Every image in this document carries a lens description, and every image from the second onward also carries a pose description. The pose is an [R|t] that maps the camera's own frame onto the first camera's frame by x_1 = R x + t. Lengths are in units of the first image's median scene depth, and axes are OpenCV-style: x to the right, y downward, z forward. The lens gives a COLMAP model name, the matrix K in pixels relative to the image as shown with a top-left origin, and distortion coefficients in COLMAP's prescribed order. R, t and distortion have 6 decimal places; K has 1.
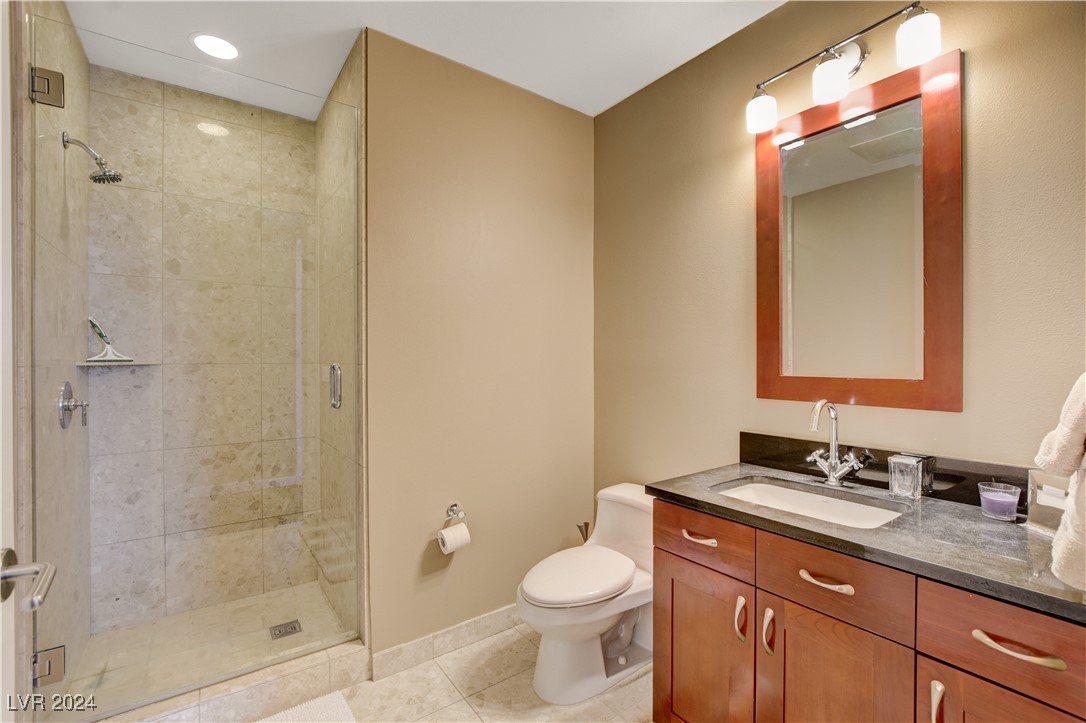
lens RADIAL K [[477.4, 0, 546.8], [0, 477.4, 356.4], [0, 0, 1]] dist [-0.016046, 0.001043]
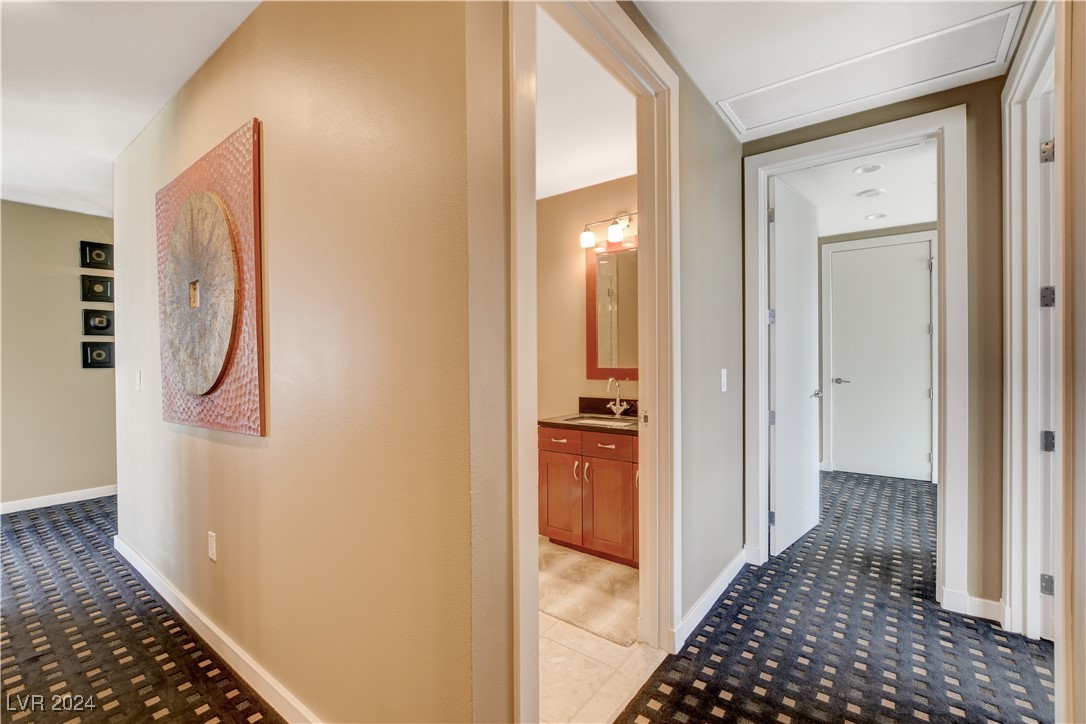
lens RADIAL K [[477.4, 0, 546.8], [0, 477.4, 356.9], [0, 0, 1]] dist [-0.016046, 0.001043]
pose [[0.960454, -0.004044, 0.278409, -0.316659], [0.004325, 0.999991, -0.000395, -0.007073], [-0.278404, 0.001584, 0.960463, -1.006753]]
